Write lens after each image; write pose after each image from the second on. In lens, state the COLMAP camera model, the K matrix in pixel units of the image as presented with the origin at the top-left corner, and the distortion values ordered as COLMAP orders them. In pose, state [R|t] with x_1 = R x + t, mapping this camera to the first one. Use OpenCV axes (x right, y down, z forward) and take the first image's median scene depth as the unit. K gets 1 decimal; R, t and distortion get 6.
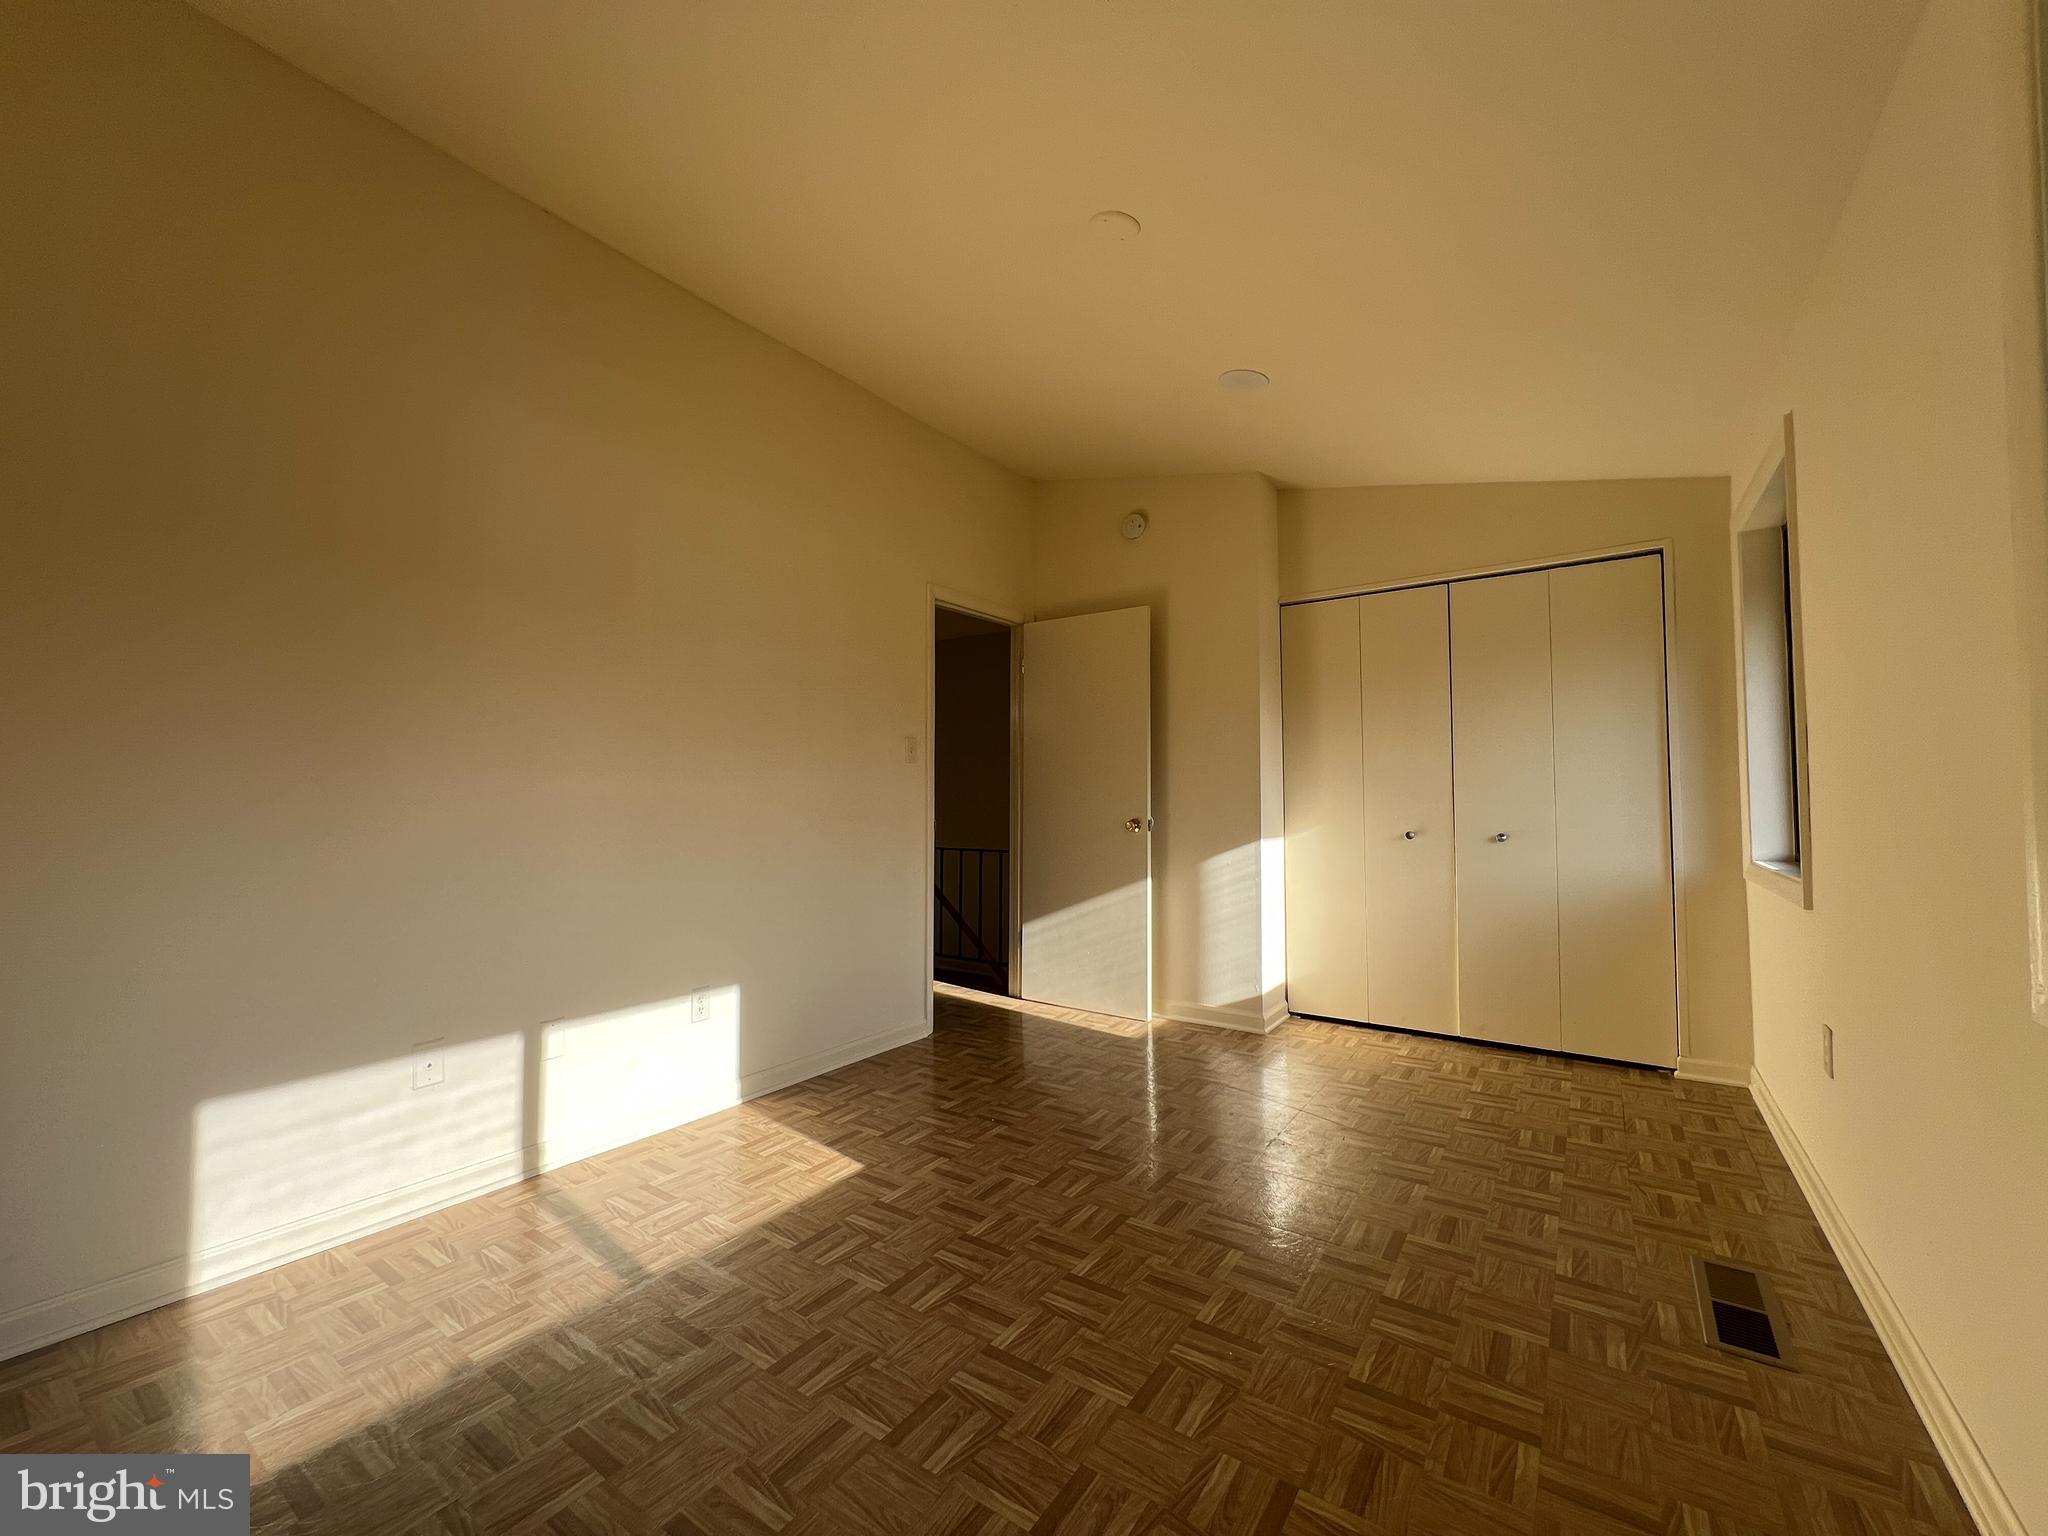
lens RADIAL K [[814.0, 0, 1027.2], [0, 814.0, 752.2], [0, 0, 1]] dist [-0.001768, -0.000290]
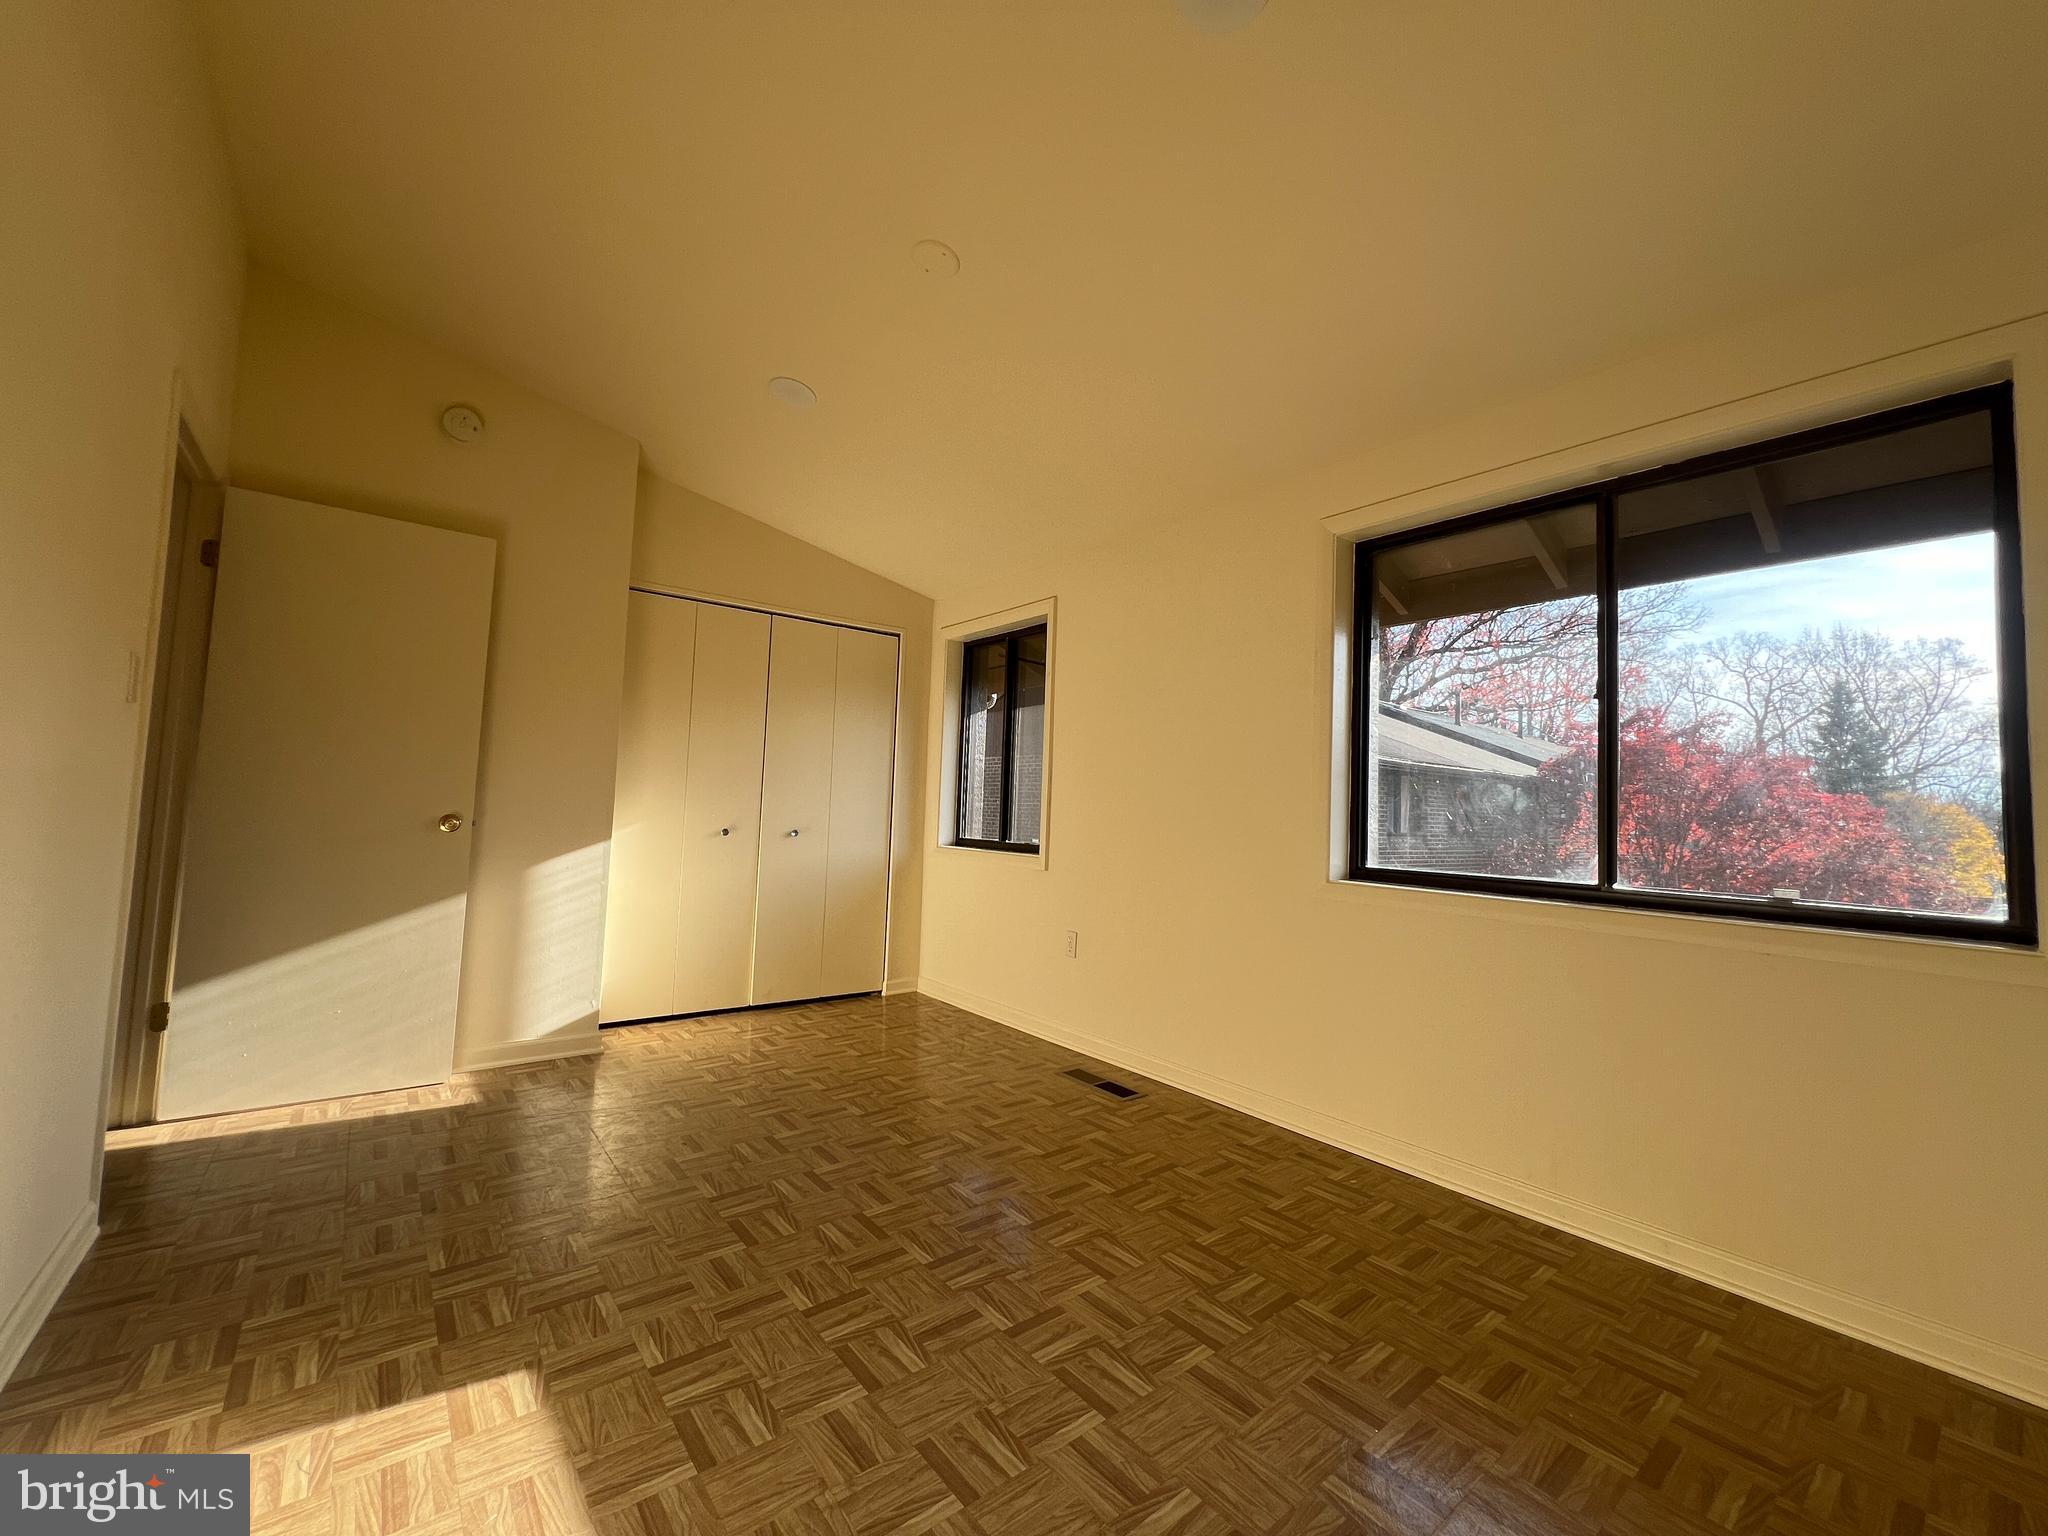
lens RADIAL K [[814.0, 0, 1005.4], [0, 814.0, 768.1], [0, 0, 1]] dist [-0.001768, -0.000290]
pose [[0.292013, 0.063311, 0.954317, -0.556650], [-0.091549, 0.995075, -0.038002, 0.027004], [-0.952023, -0.076269, 0.296371, 0.382849]]
